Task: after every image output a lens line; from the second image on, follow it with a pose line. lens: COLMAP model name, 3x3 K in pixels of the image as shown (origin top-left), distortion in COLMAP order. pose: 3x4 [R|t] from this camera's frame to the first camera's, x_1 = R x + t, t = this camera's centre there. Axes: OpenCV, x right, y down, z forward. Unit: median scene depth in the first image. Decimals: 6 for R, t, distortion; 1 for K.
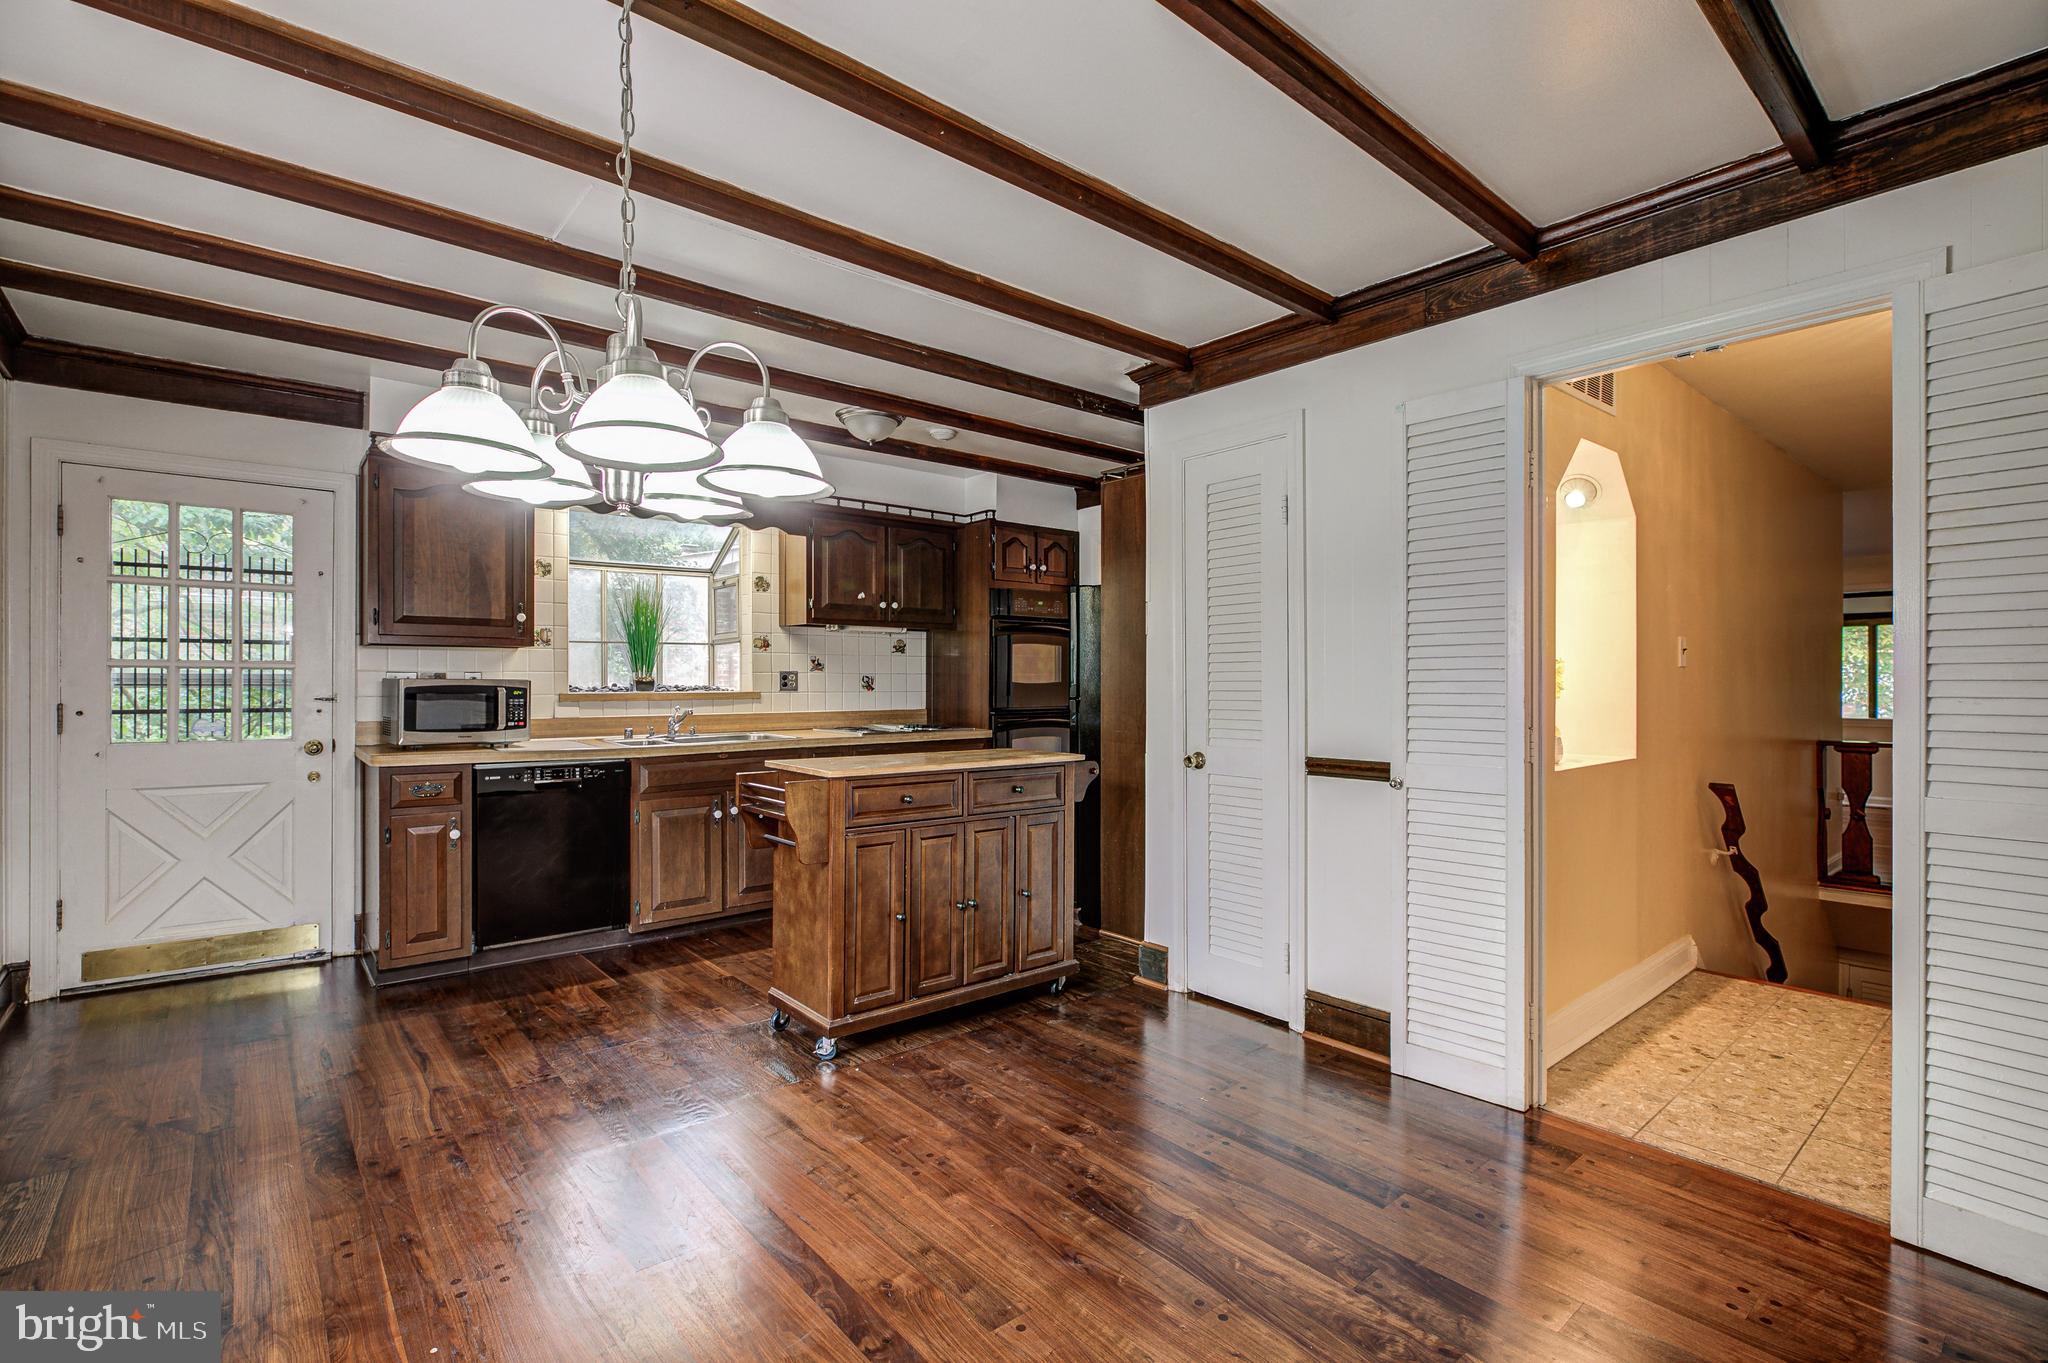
lens RADIAL K [[934.2, 0, 1037.5], [0, 934.2, 683.0], [0, 0, 1]] dist [-0.008284, -0.000502]
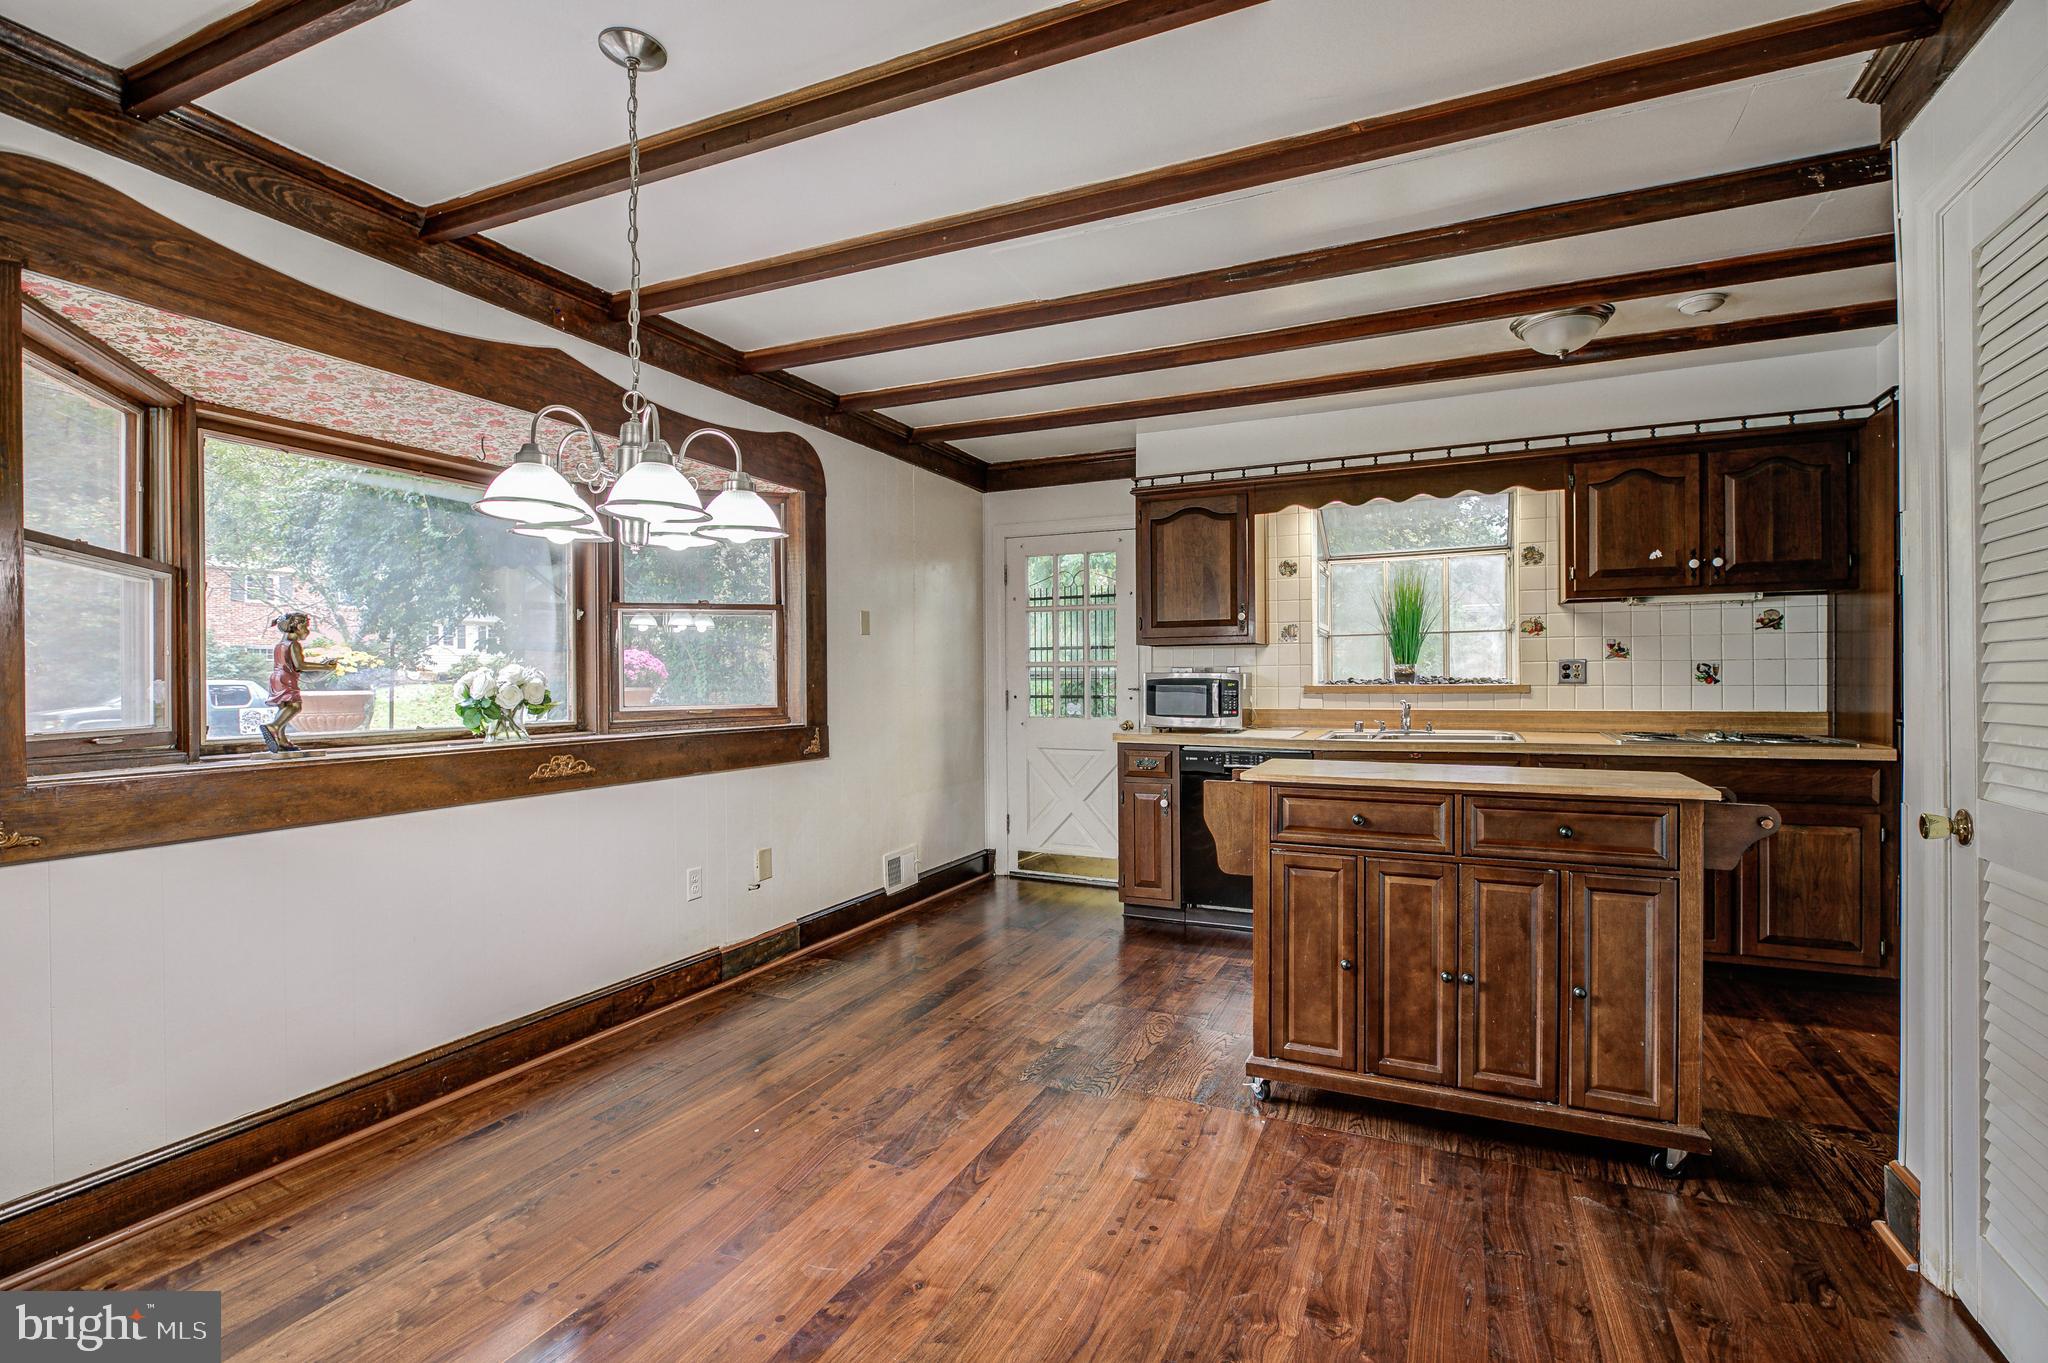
lens RADIAL K [[934.2, 0, 1034.7], [0, 934.2, 683.4], [0, 0, 1]] dist [-0.008284, -0.000502]
pose [[0.418700, 0.000908, -0.908124, 0.392125], [0.005246, 0.999980, 0.003419, 0.004189], [0.908109, -0.006195, 0.418687, 0.353269]]
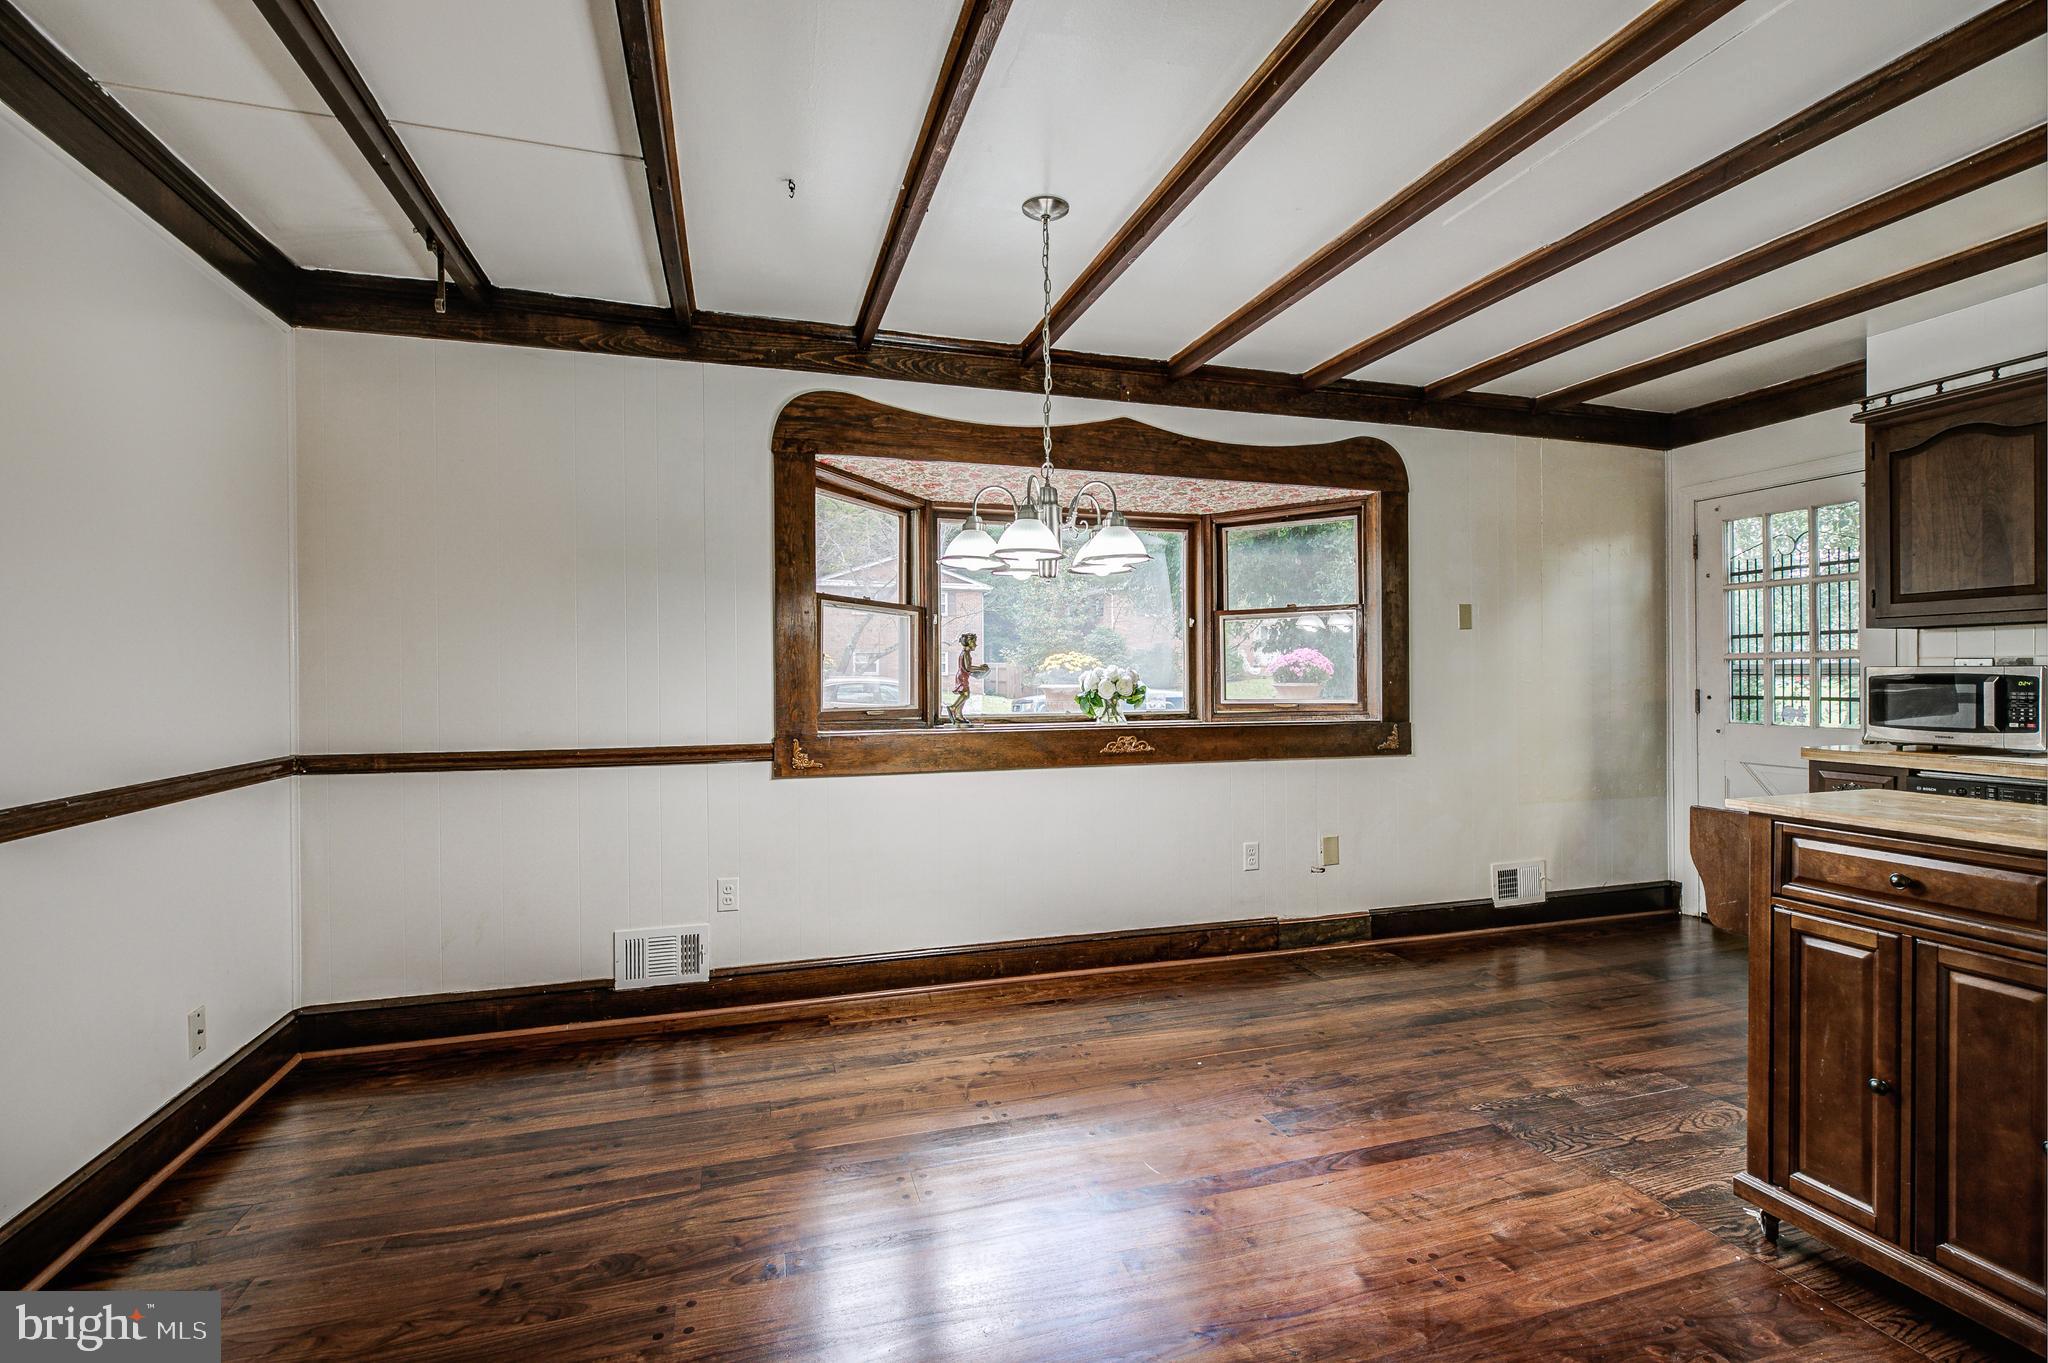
lens RADIAL K [[934.2, 0, 1029.6], [0, 934.2, 682.7], [0, 0, 1]] dist [-0.008284, -0.000502]
pose [[-0.403797, 0.005001, -0.914835, 0.472304], [0.004599, 0.999984, 0.003436, 0.004091], [0.914837, -0.002820, -0.403814, 0.634234]]
